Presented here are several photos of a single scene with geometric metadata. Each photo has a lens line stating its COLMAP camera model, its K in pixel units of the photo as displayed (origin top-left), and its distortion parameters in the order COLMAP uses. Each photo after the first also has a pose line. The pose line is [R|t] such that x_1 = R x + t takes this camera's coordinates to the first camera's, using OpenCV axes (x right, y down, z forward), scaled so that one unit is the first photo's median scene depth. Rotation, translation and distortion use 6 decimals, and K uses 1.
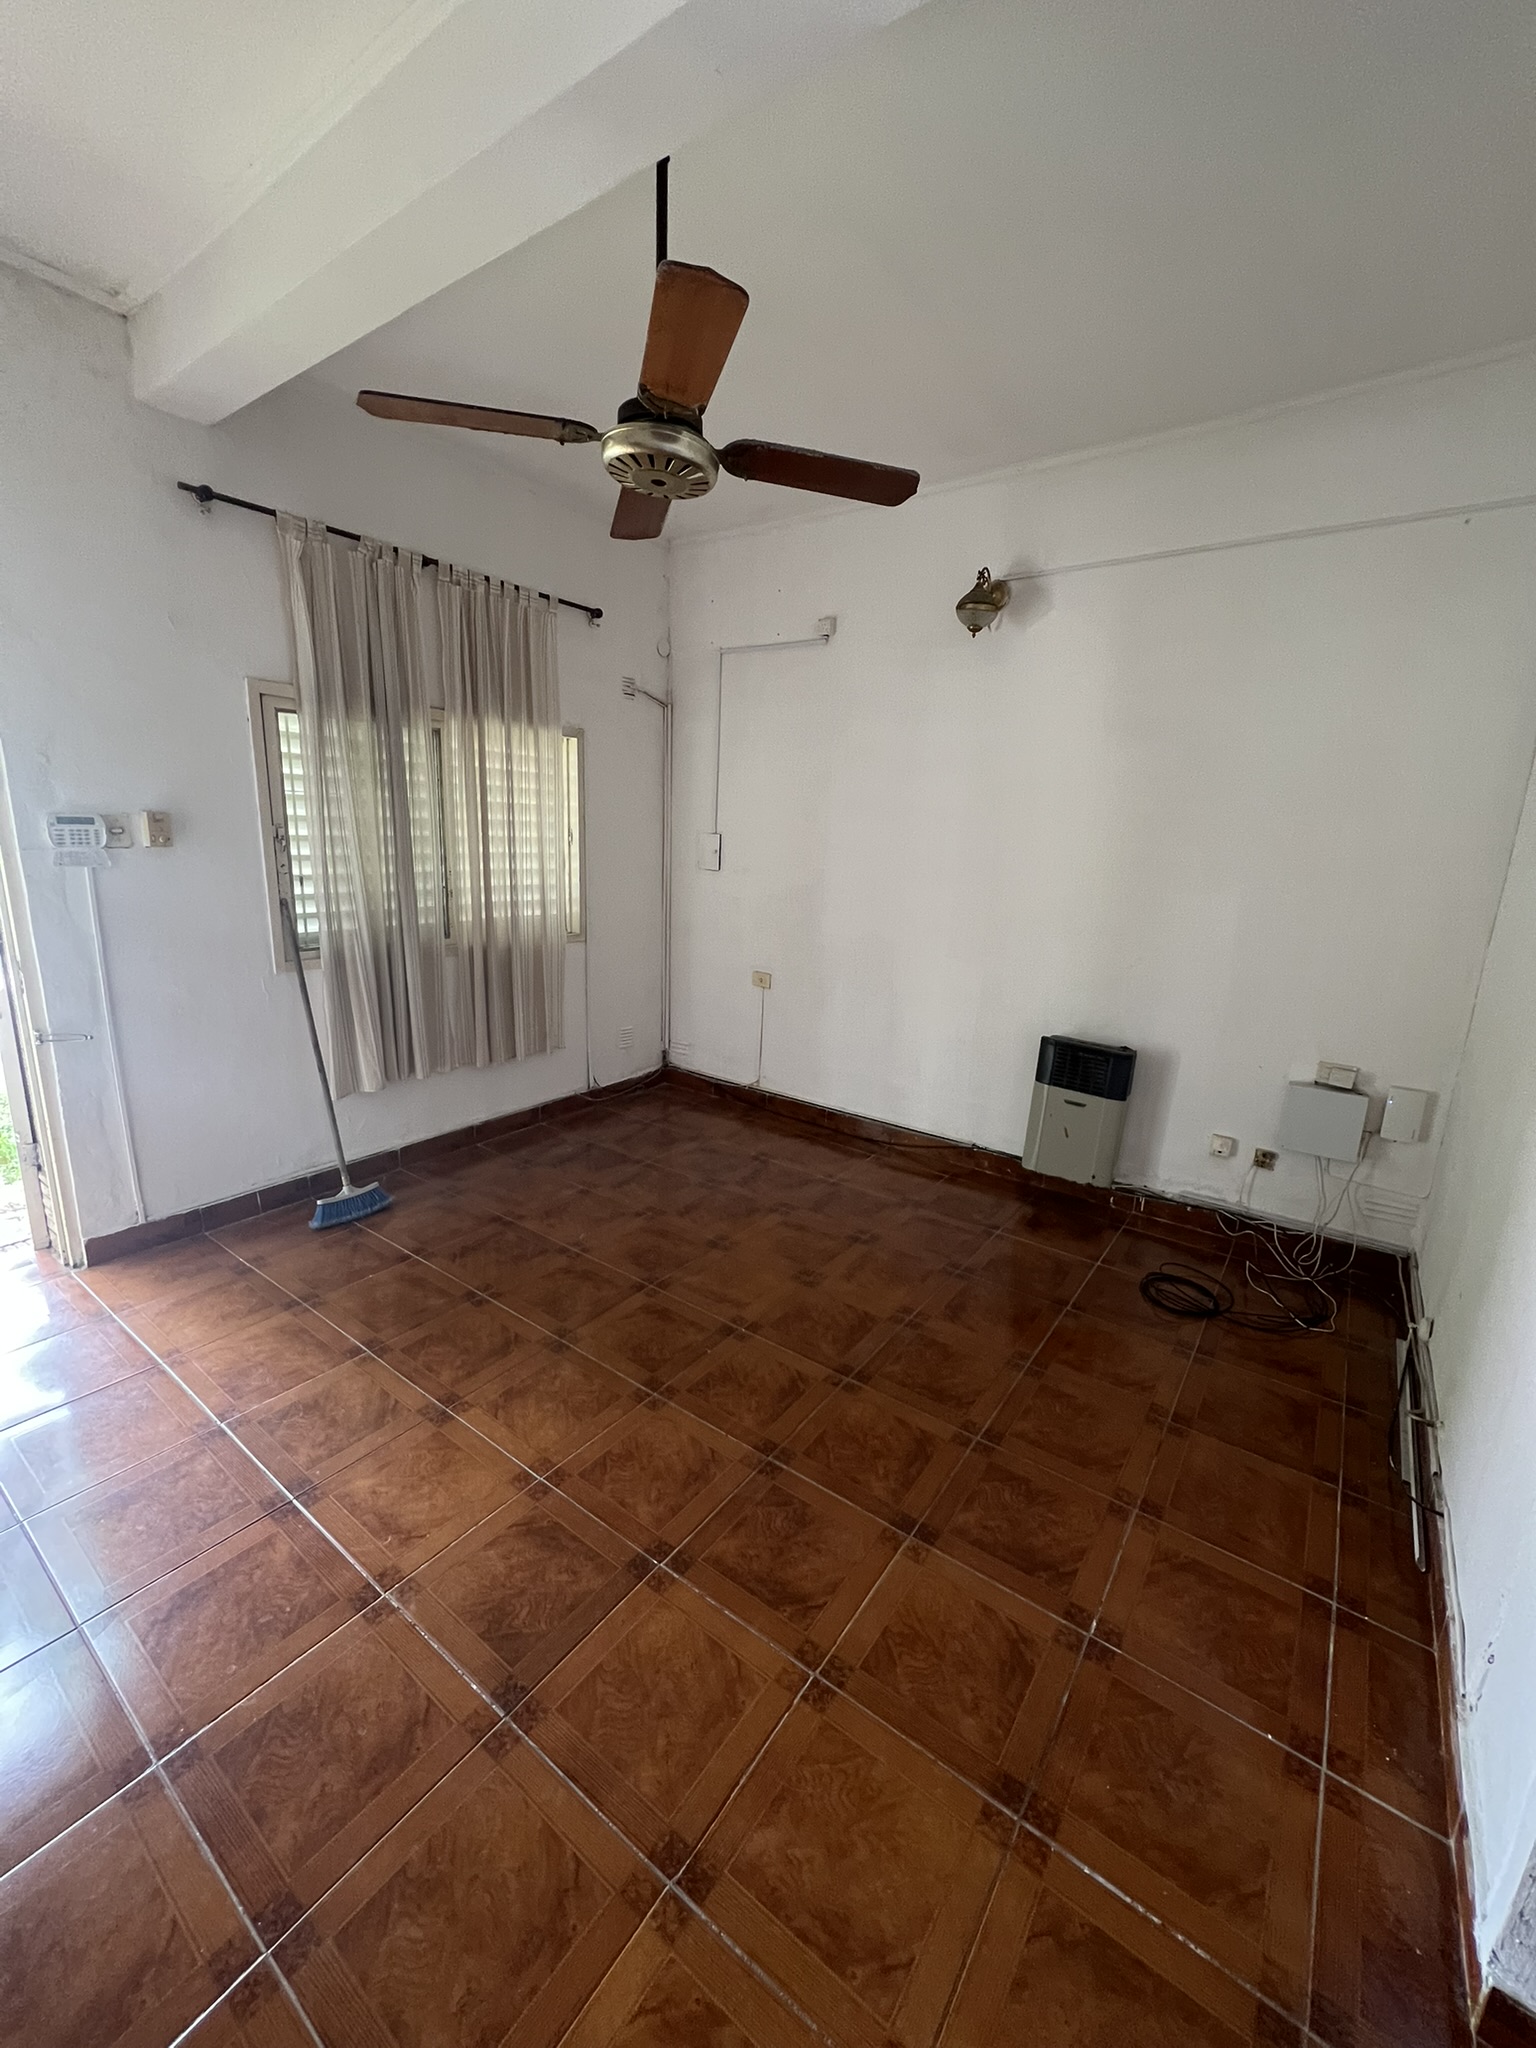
lens RADIAL K [[816.6, 0, 763.8], [0, 816.6, 1020.1], [0, 0, 1]] dist [-0.004049, -0.000294]
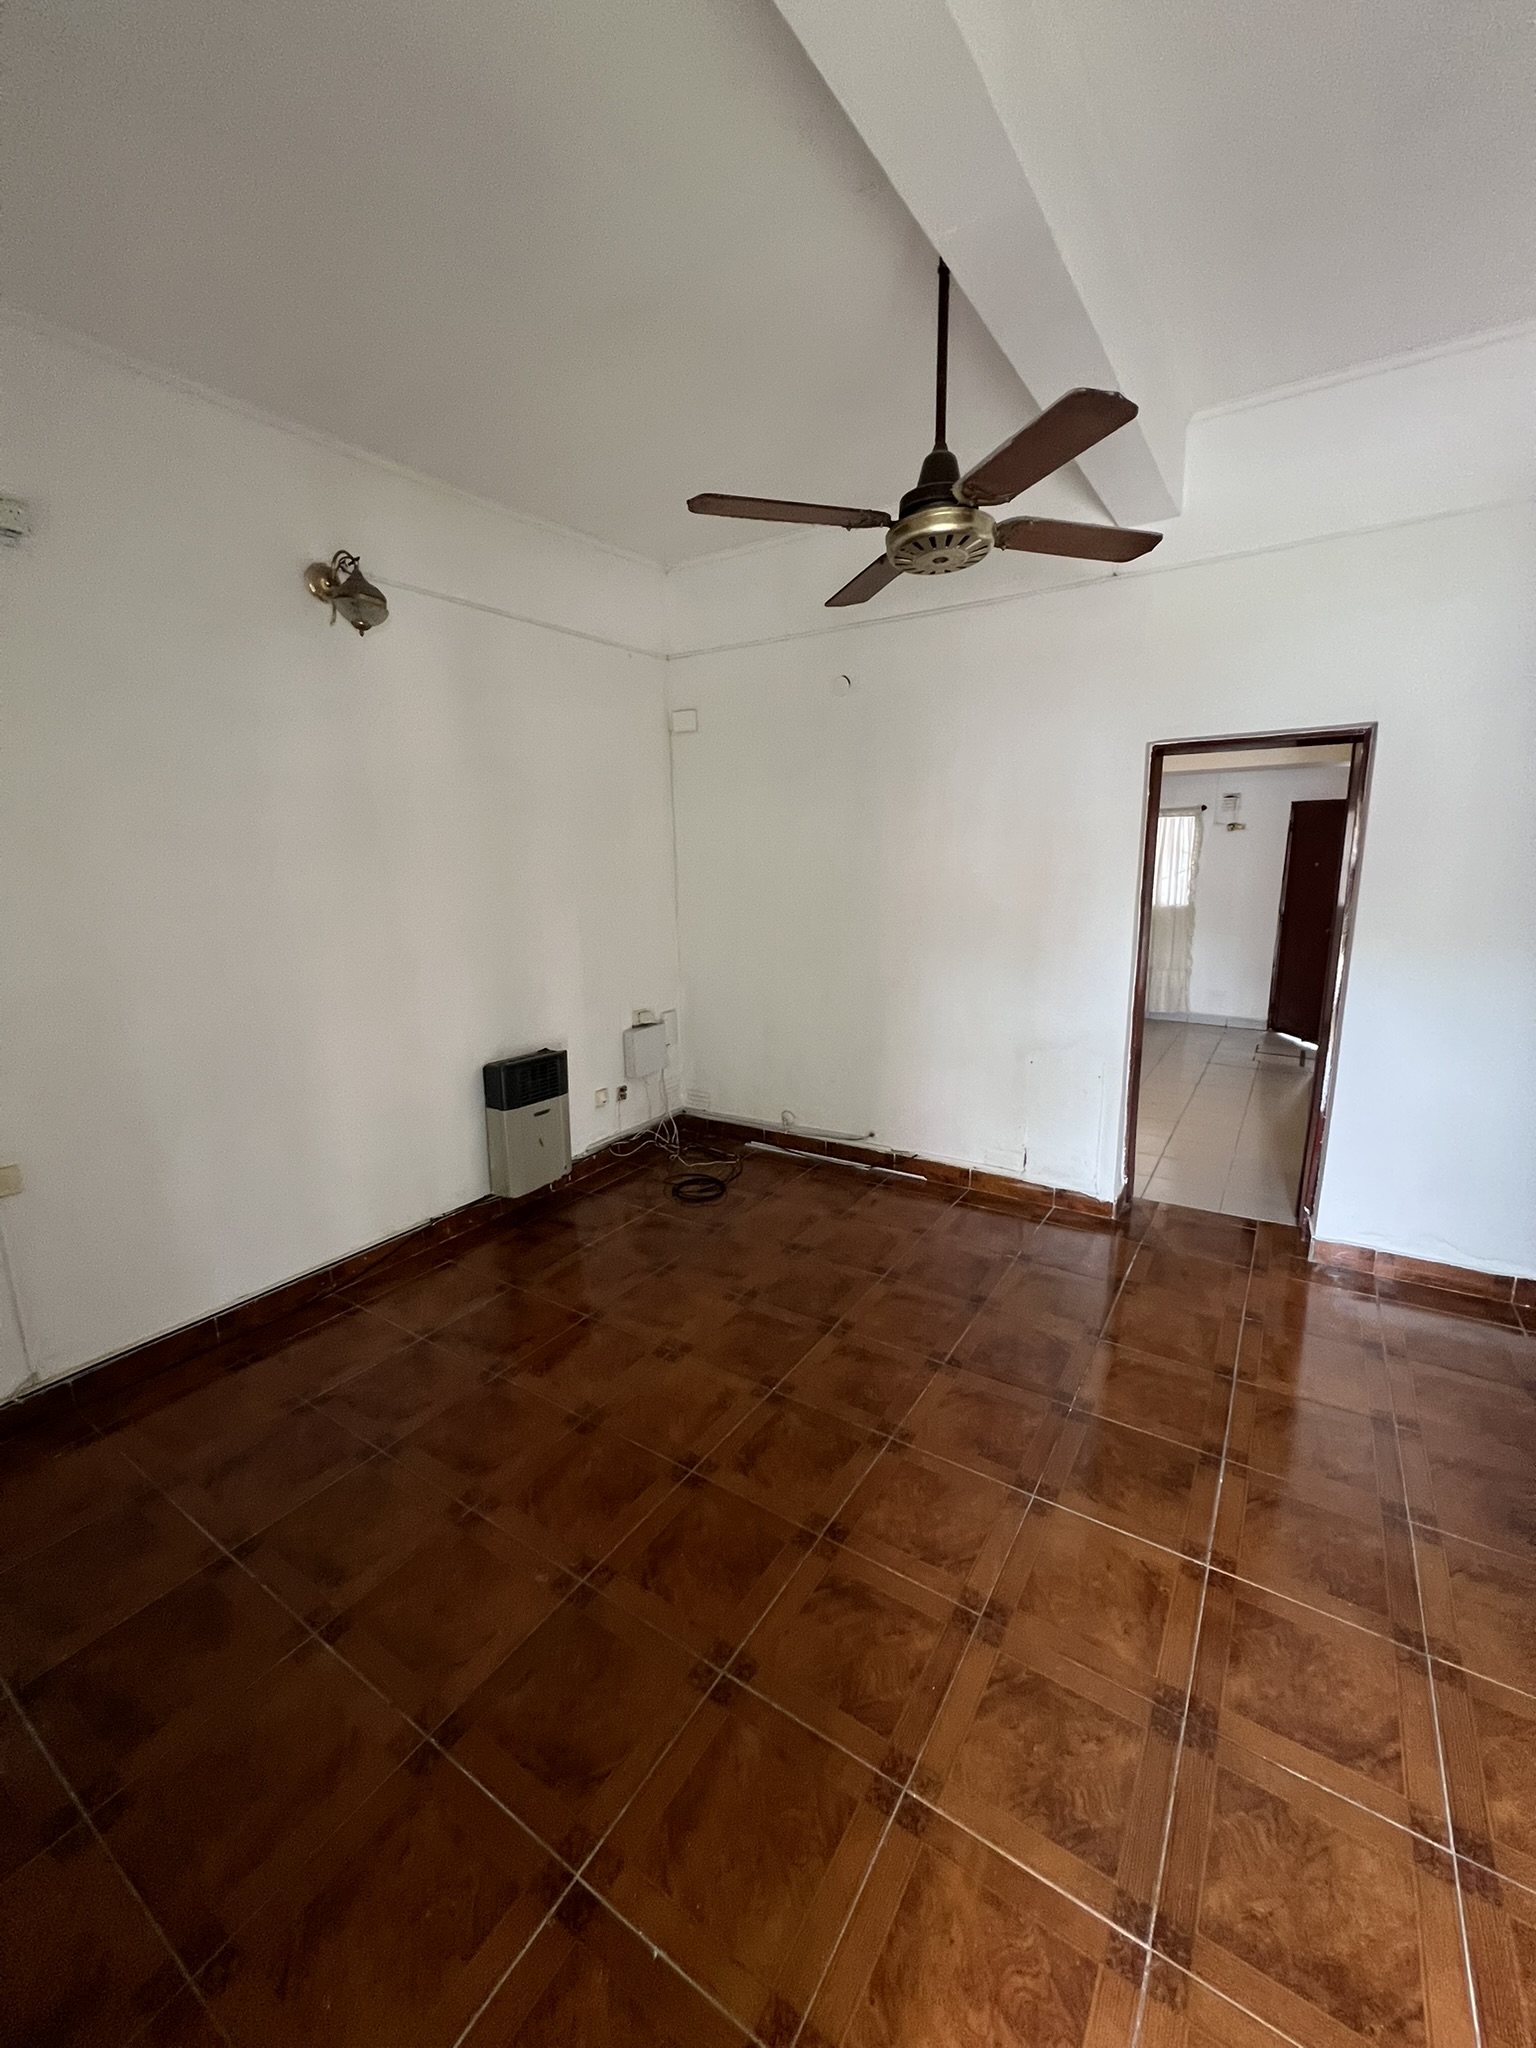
lens RADIAL K [[822.2, 0, 767.7], [0, 822.2, 1027.1], [0, 0, 1]] dist [-0.001626, 0.000204]
pose [[-0.054551, -0.242008, 0.968740, -0.916879], [0.238961, 0.938828, 0.247992, -0.281244], [-0.969496, 0.245019, 0.006617, 0.951733]]
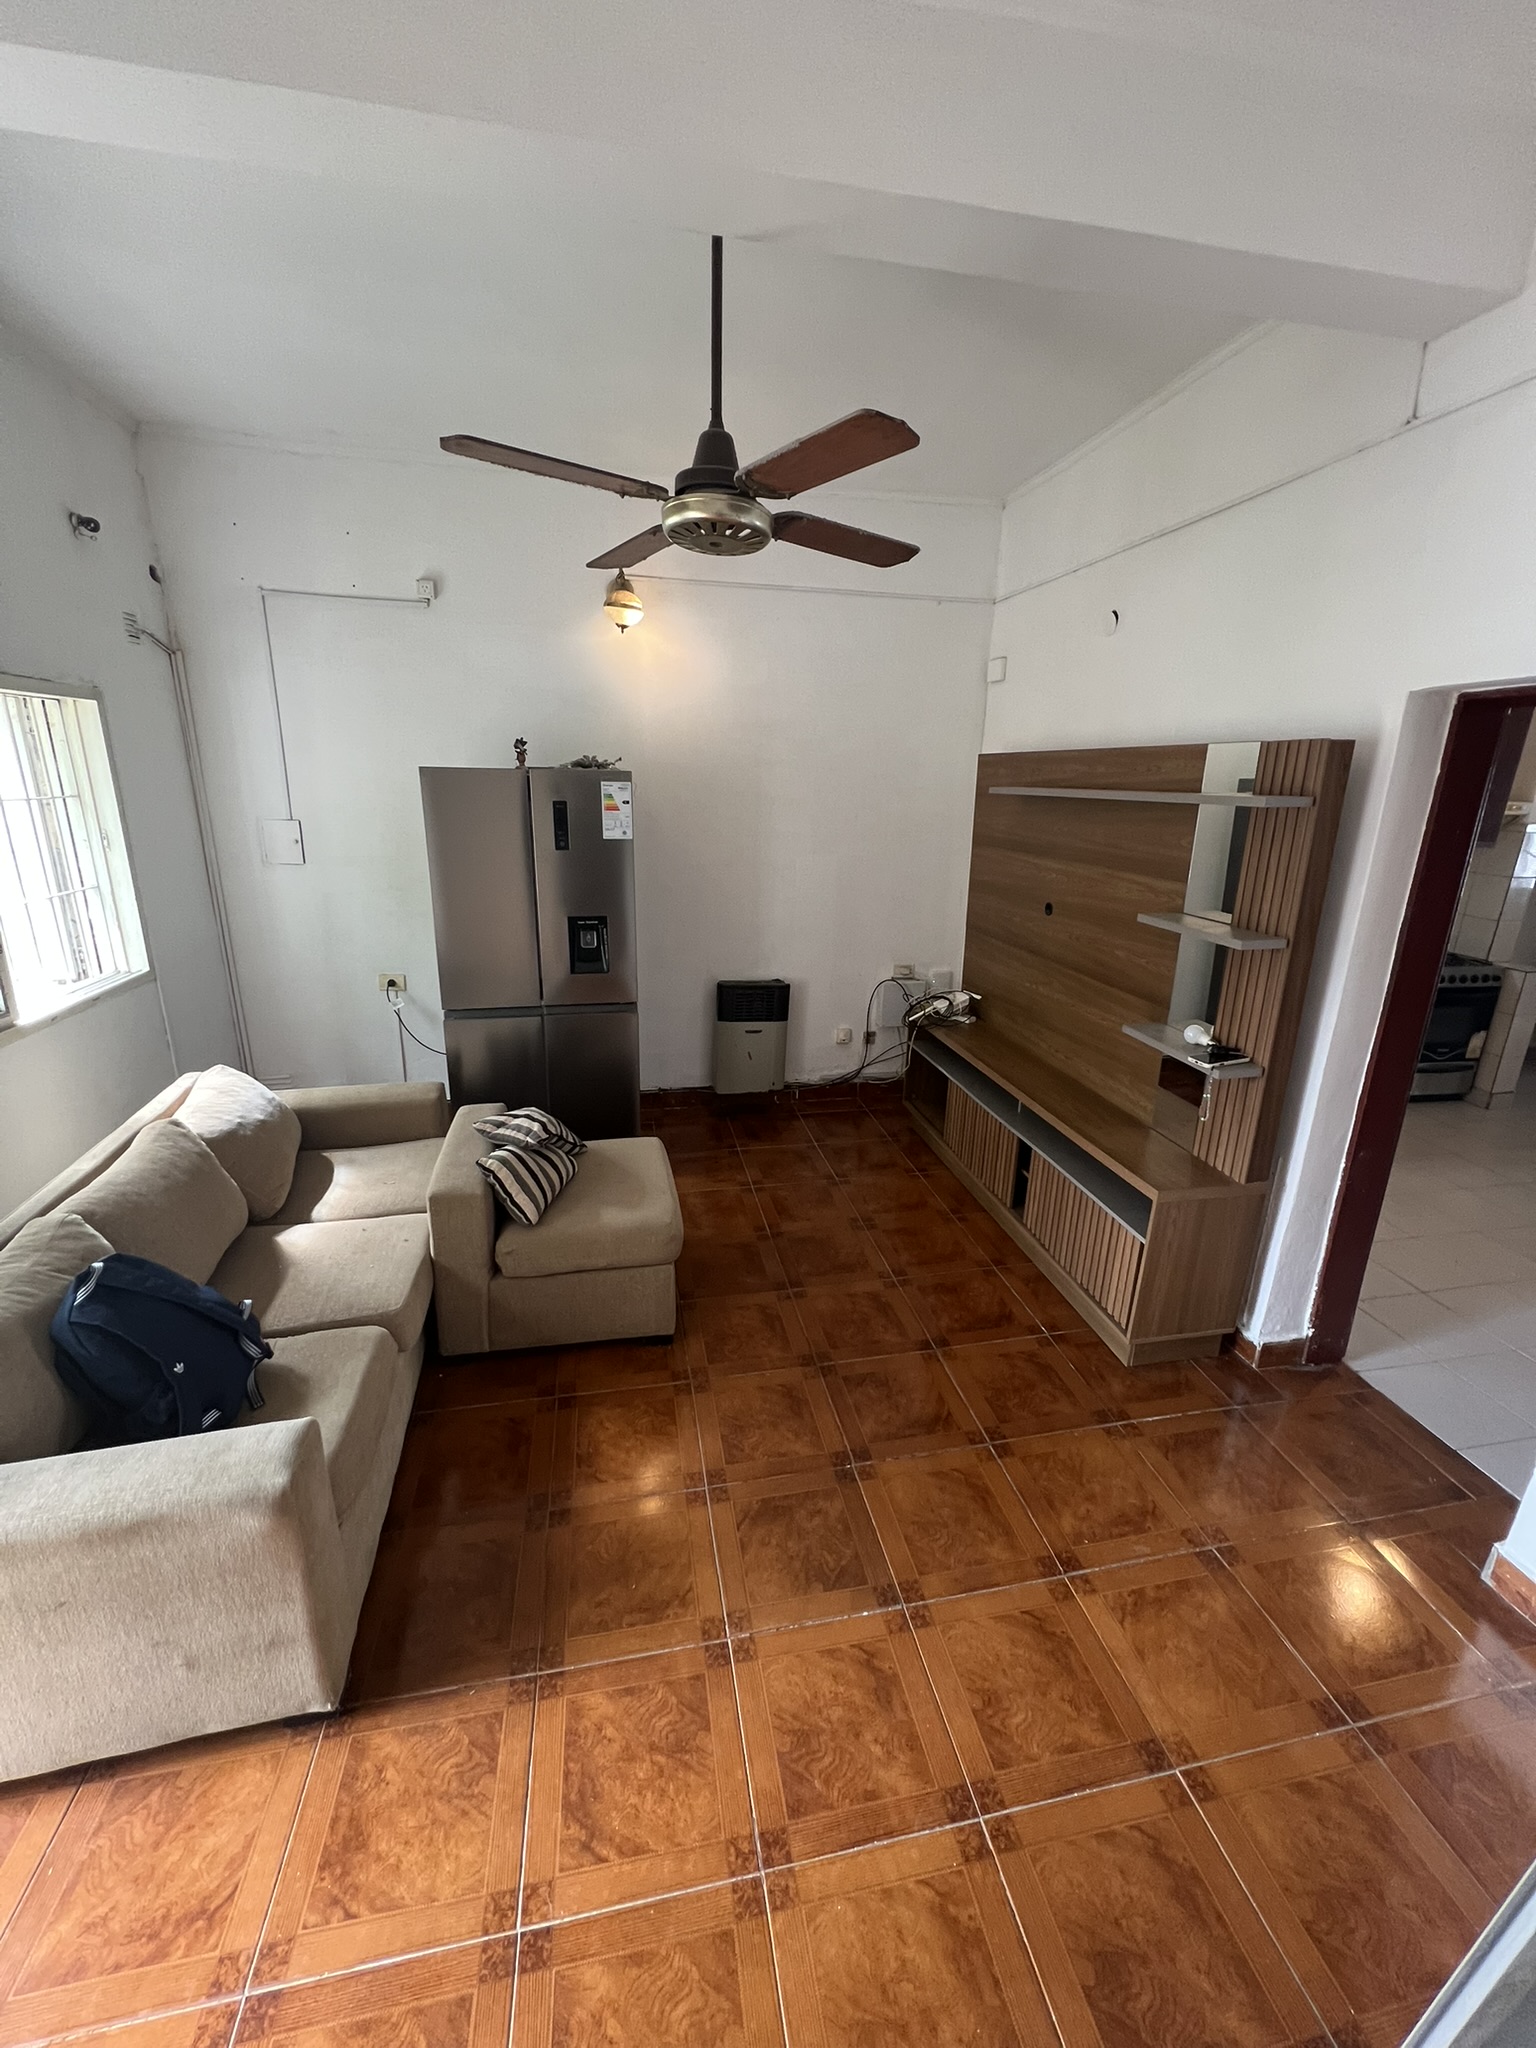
lens RADIAL K [[822.2, 0, 765.7], [0, 822.2, 1020.8], [0, 0, 1]] dist [-0.001626, 0.000204]
pose [[0.679655, -0.229150, 0.696821, -0.672016], [0.166998, 0.973344, 0.157201, -0.152595], [-0.714270, 0.009525, 0.699806, 0.149958]]
